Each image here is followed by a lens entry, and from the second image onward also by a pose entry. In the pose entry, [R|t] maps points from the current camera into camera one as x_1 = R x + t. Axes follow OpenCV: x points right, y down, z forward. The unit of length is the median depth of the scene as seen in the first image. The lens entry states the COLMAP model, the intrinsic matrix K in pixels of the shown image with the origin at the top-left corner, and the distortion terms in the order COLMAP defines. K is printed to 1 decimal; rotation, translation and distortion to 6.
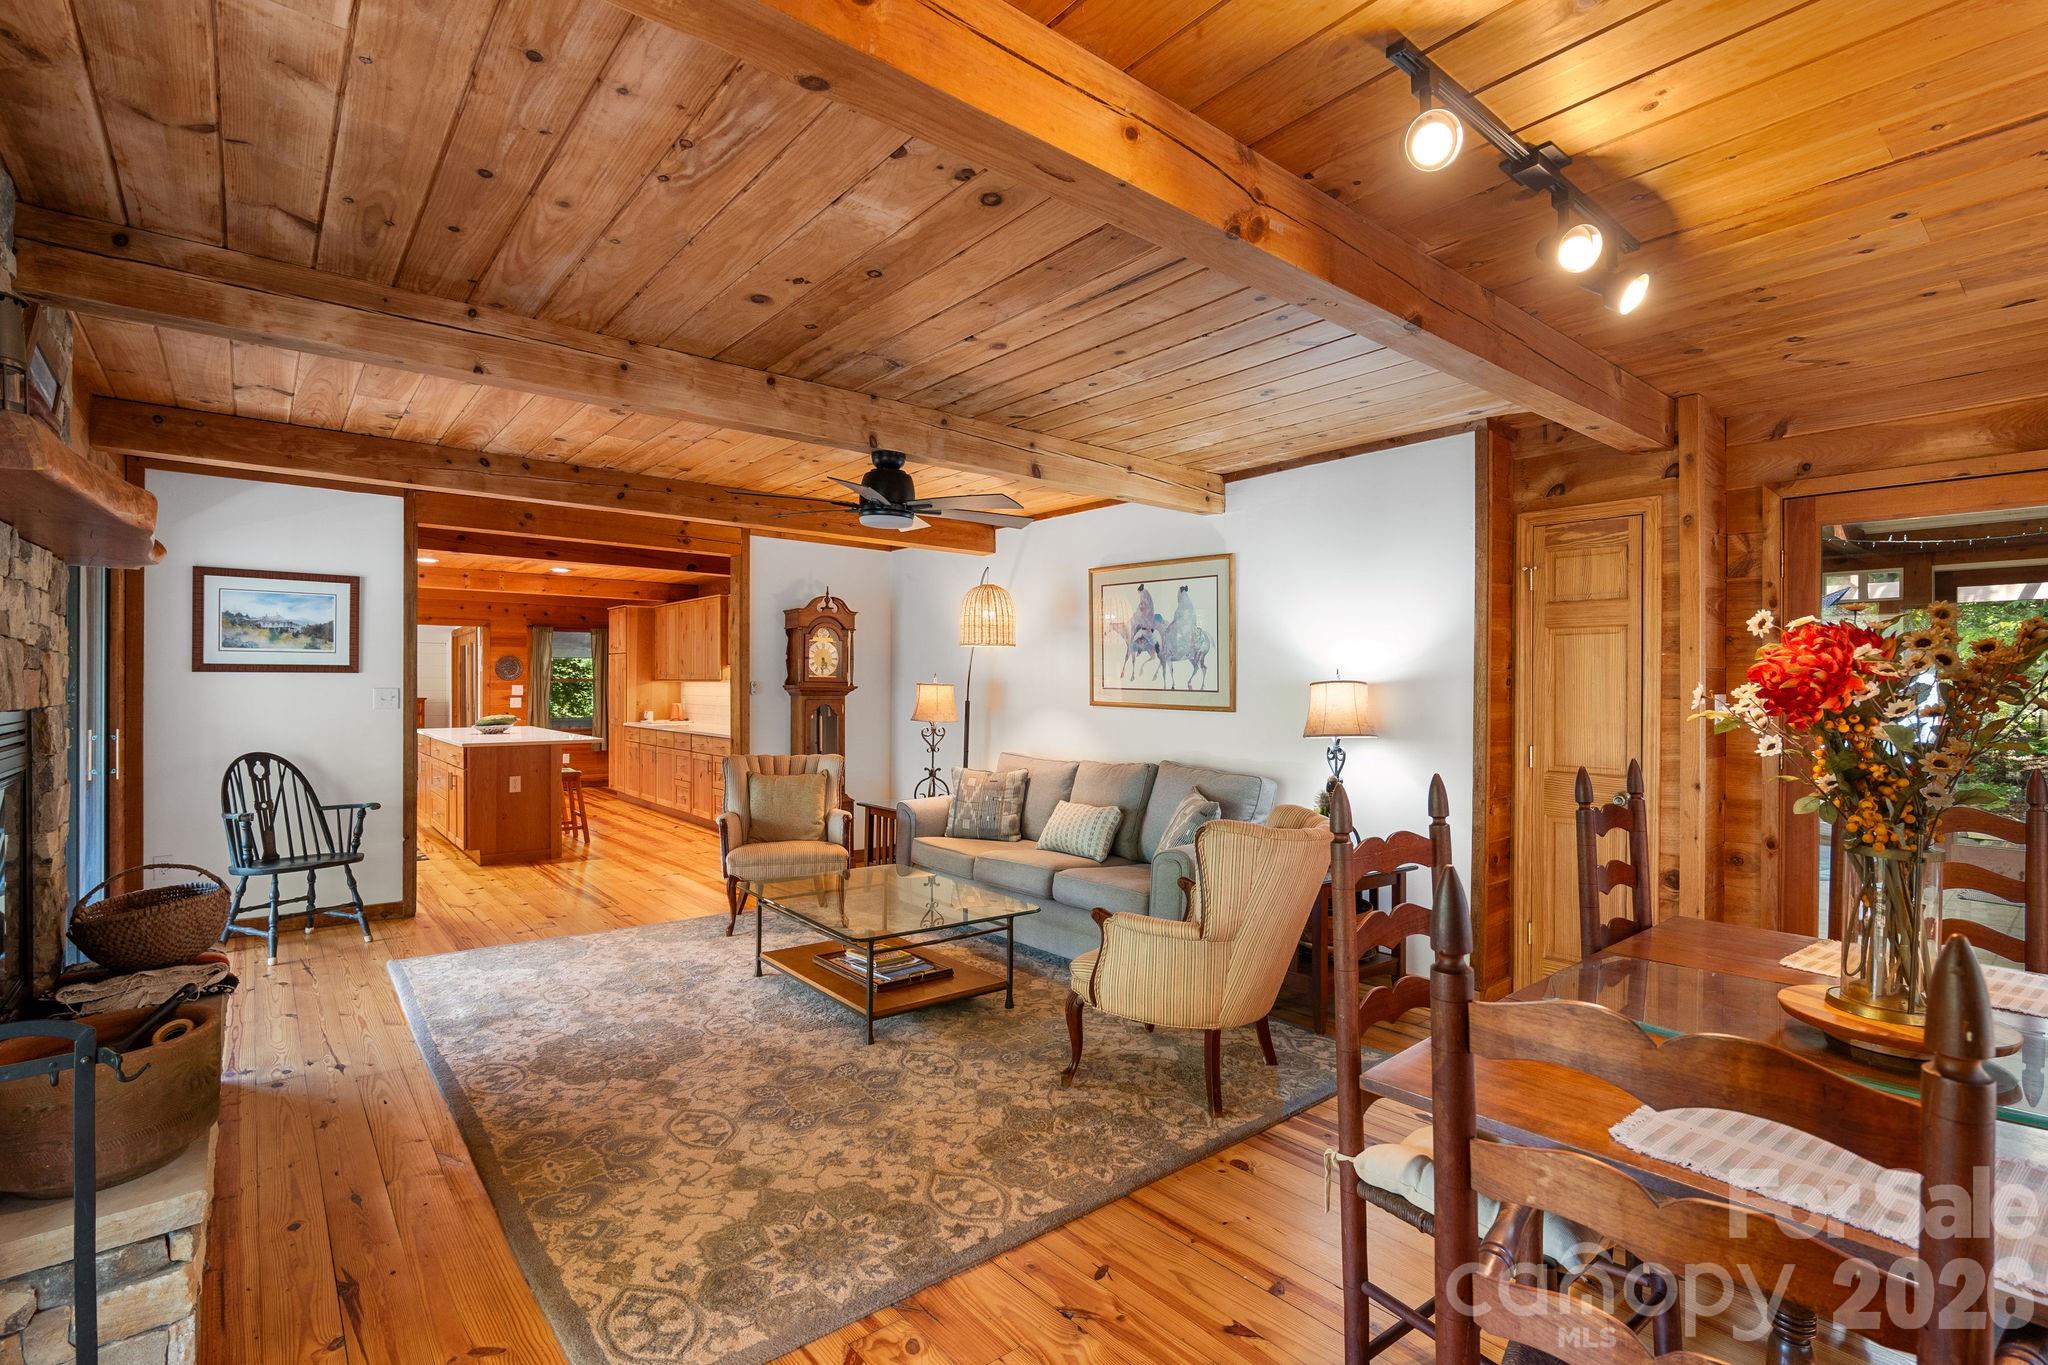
lens RADIAL K [[944.9, 0, 1032.2], [0, 944.9, 691.6], [0, 0, 1]] dist [-0.018062, 0.000292]
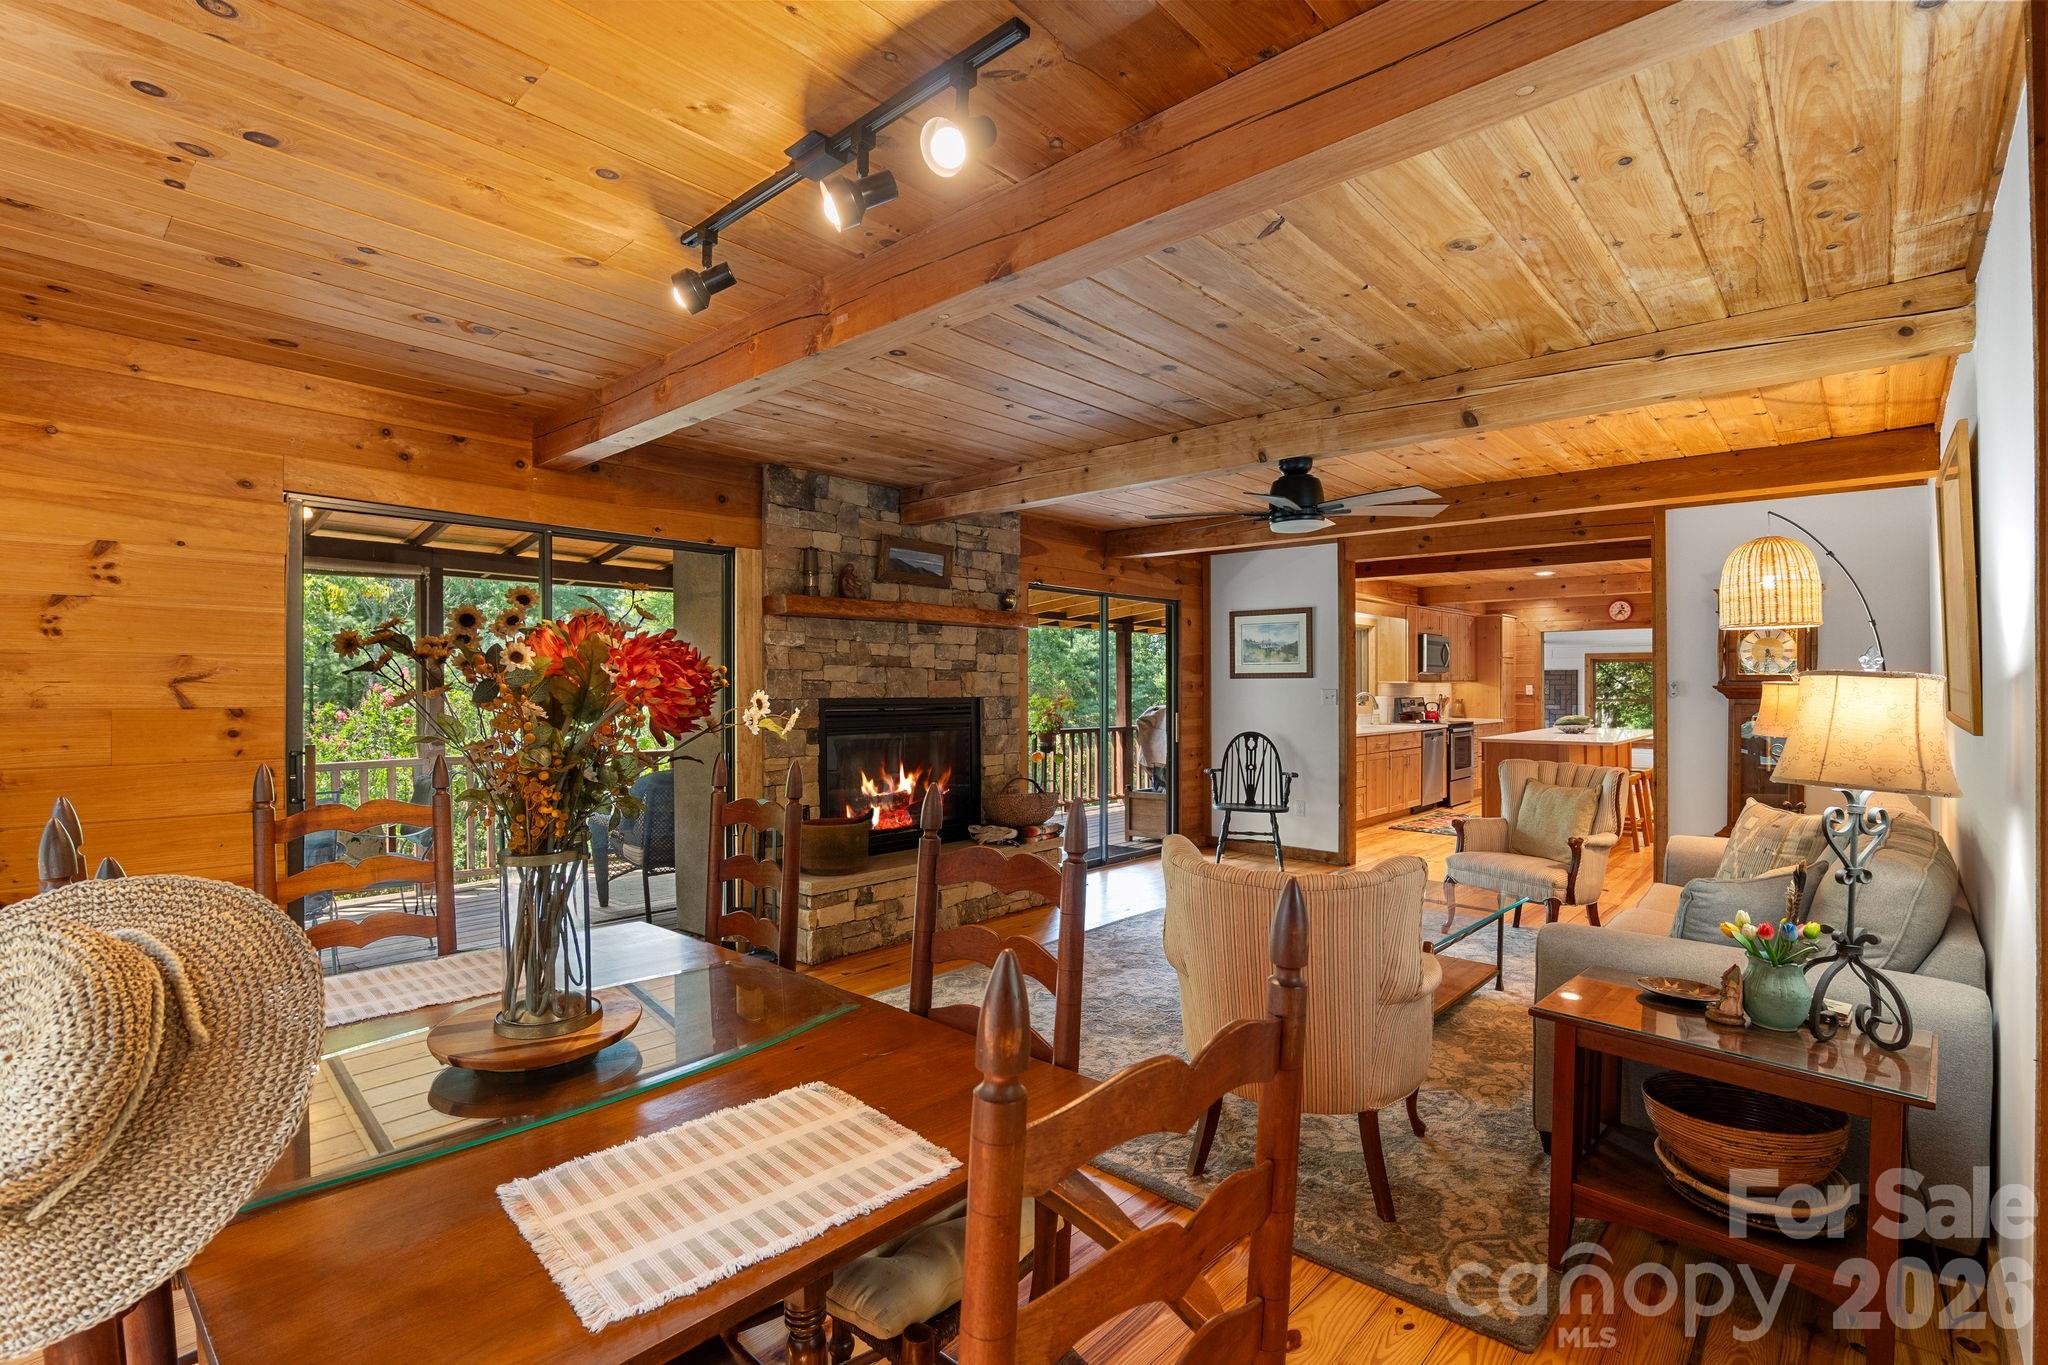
lens RADIAL K [[944.9, 0, 1032.2], [0, 944.9, 691.6], [0, 0, 1]] dist [-0.018062, 0.000292]
pose [[0.133062, 0.004179, -0.991099, 0.637136], [-0.010102, 0.999945, 0.002860, -0.000152], [0.991056, 0.009631, 0.133097, 0.448274]]
